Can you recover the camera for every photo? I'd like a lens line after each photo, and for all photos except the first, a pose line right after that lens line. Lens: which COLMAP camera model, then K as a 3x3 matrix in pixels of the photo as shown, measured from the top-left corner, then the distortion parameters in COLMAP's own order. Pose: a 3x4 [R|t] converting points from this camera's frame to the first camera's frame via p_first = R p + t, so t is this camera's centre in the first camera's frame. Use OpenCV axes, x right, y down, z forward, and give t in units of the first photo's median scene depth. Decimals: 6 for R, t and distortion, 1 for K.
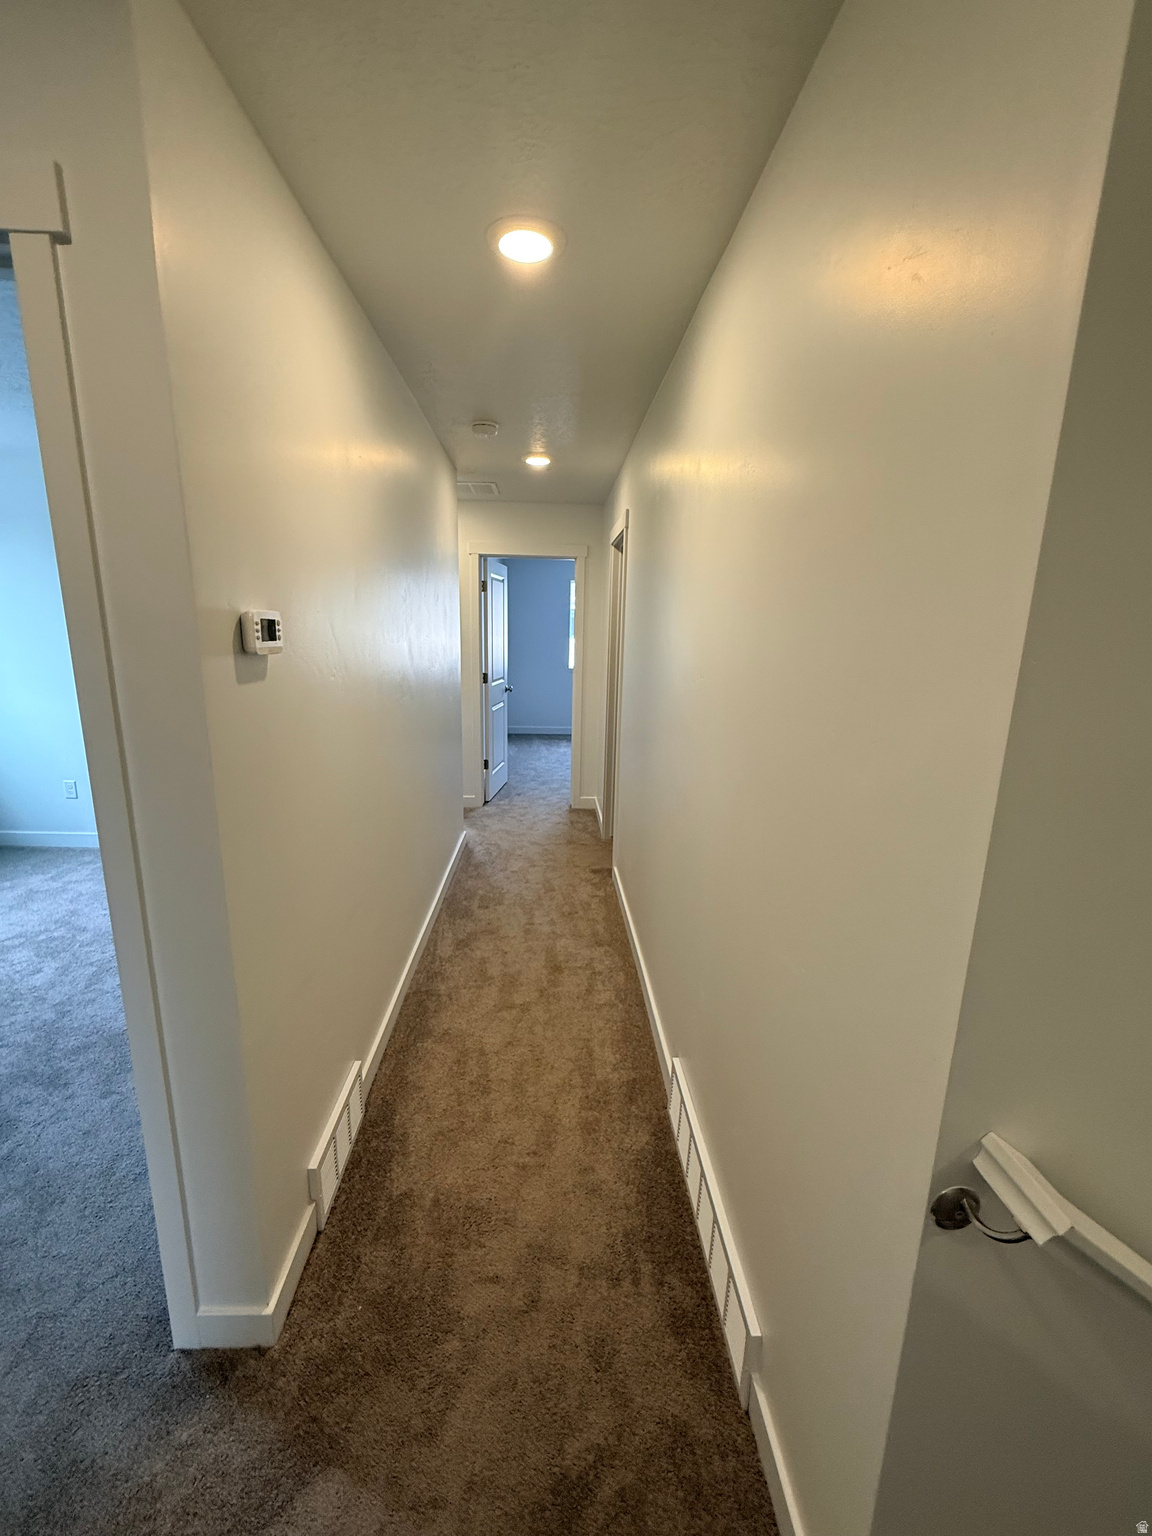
lens RADIAL K [[628.9, 0, 577.8], [0, 628.9, 767.2], [0, 0, 1]] dist [0.000451, 0.000223]
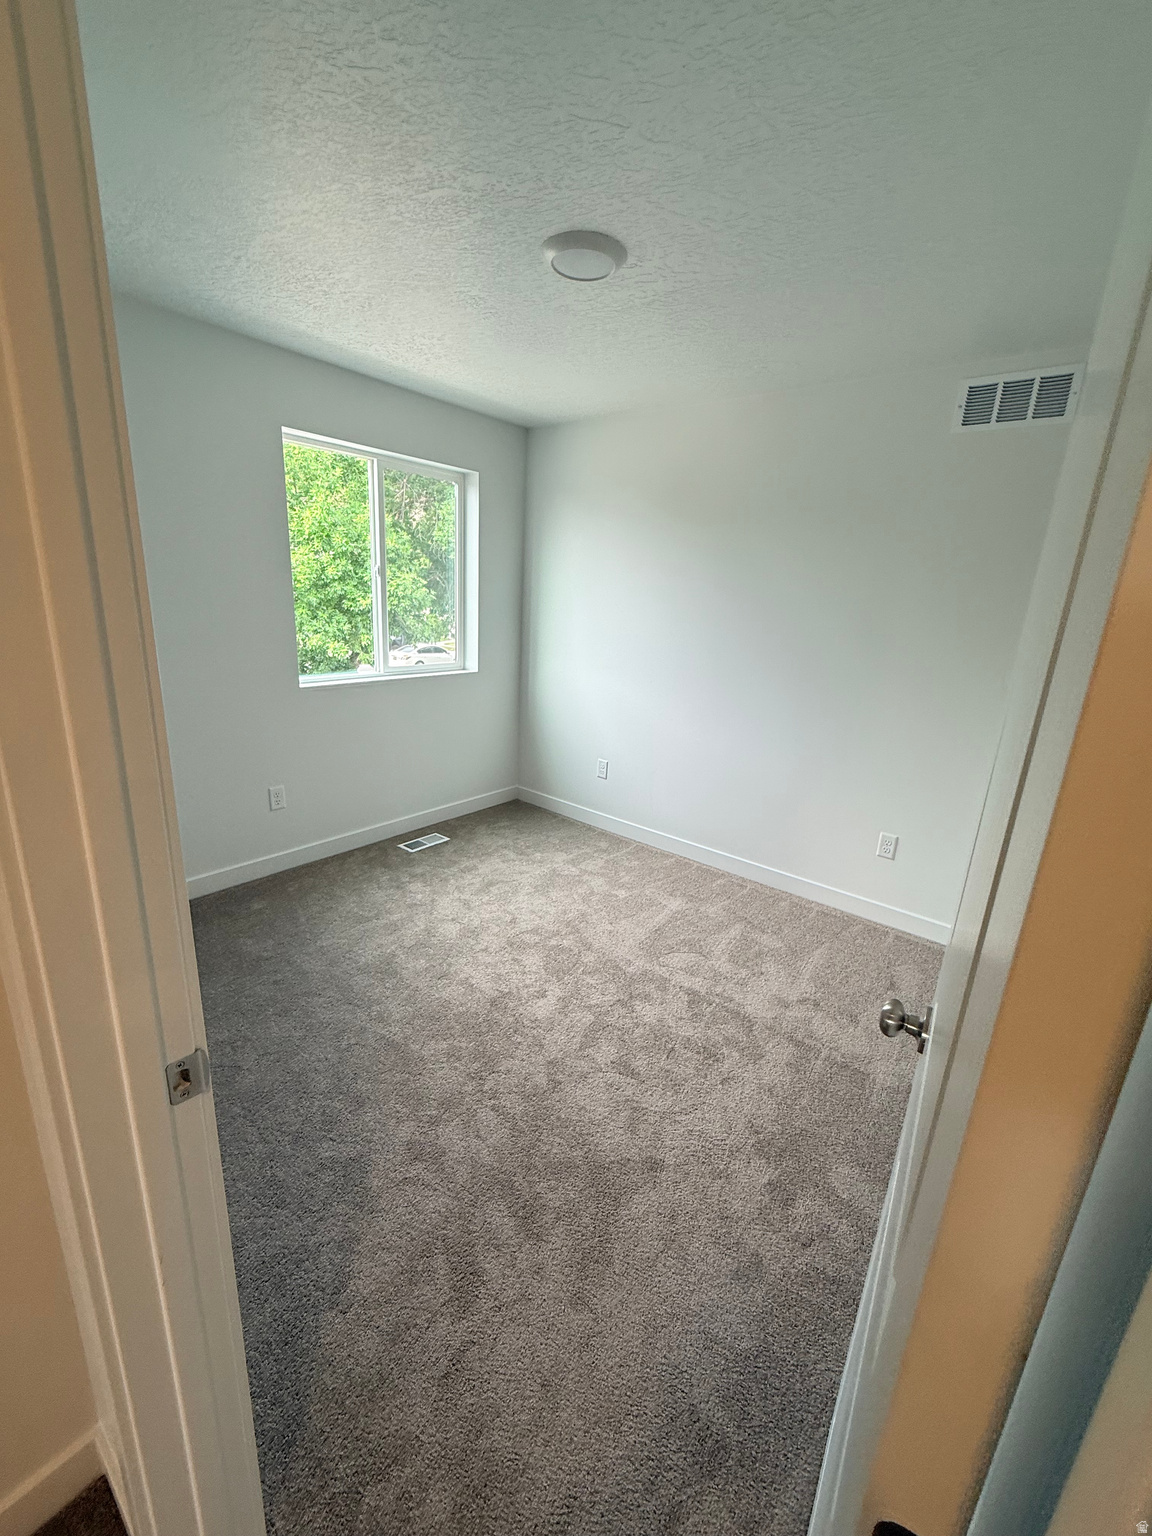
lens RADIAL K [[628.9, 0, 577.8], [0, 628.9, 767.2], [0, 0, 1]] dist [0.000451, 0.000223]
pose [[0.746871, 0.197292, -0.635027, -0.299777], [-0.178473, 0.979408, 0.094379, -0.069491], [0.640571, 0.042846, 0.766703, 0.317204]]
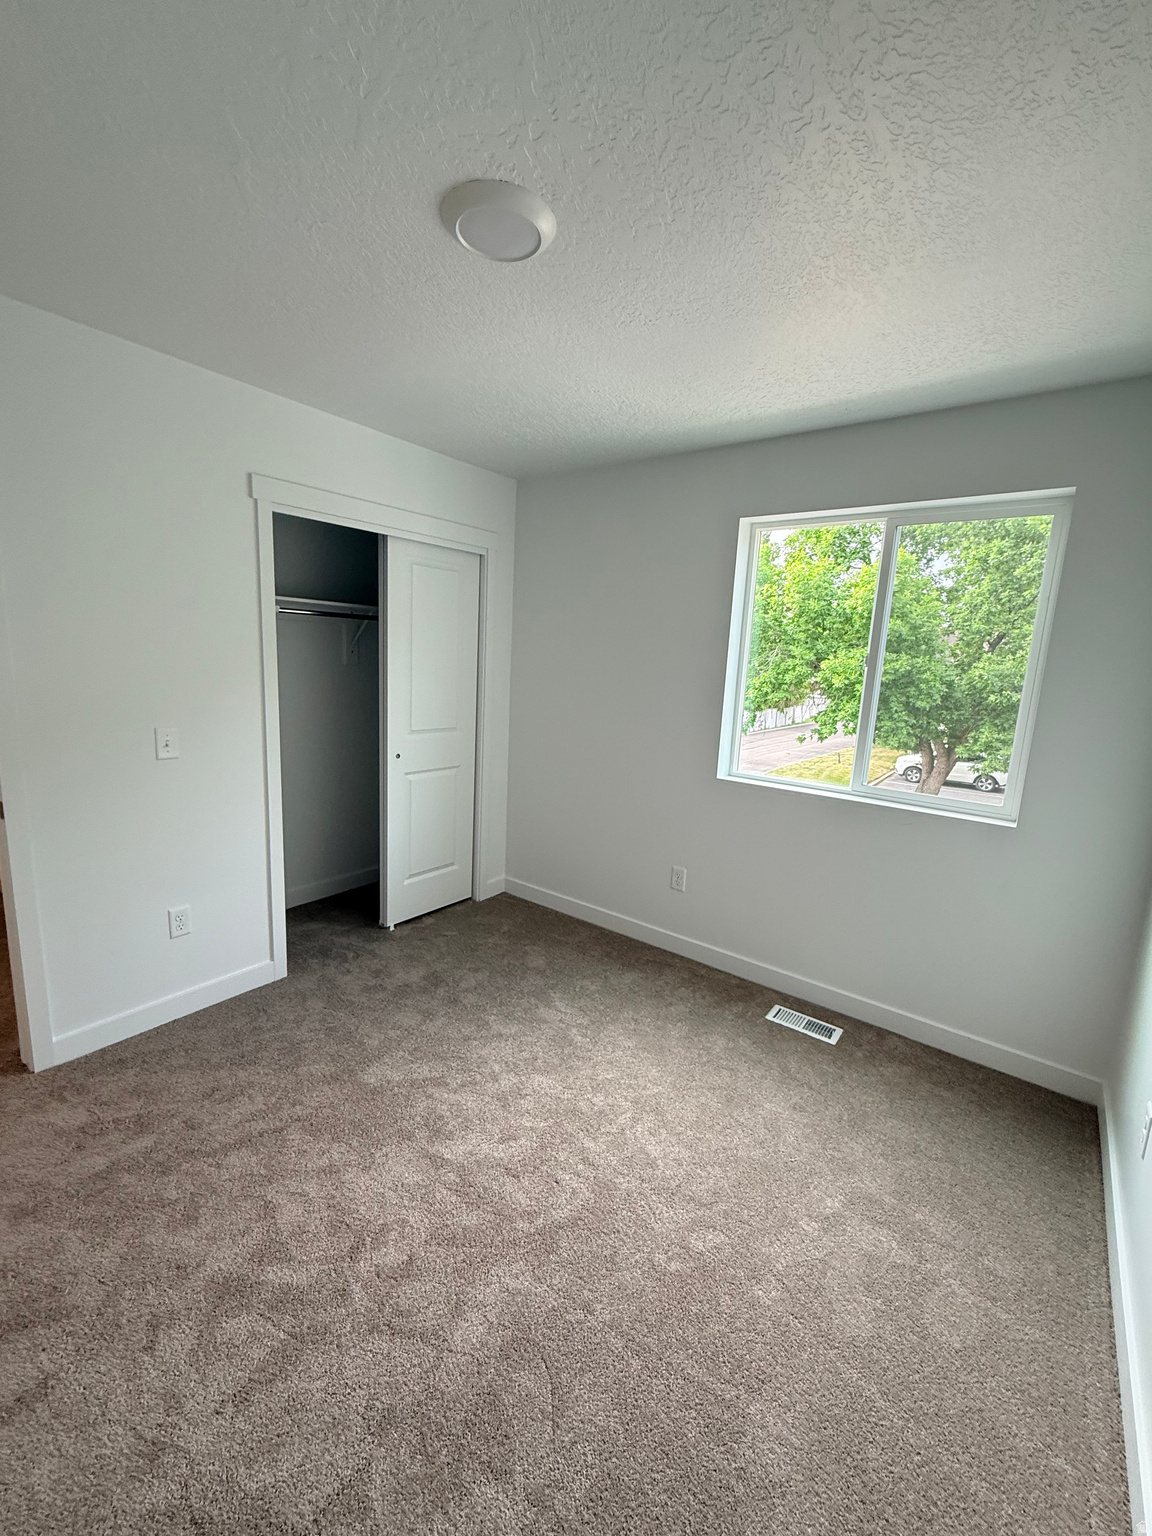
lens RADIAL K [[628.9, 0, 577.8], [0, 628.9, 767.2], [0, 0, 1]] dist [0.000451, 0.000223]
pose [[-0.639801, 0.082145, -0.764138, -0.429127], [-0.227771, 0.929335, 0.290613, -0.270706], [0.734013, 0.359983, -0.575879, 1.210358]]
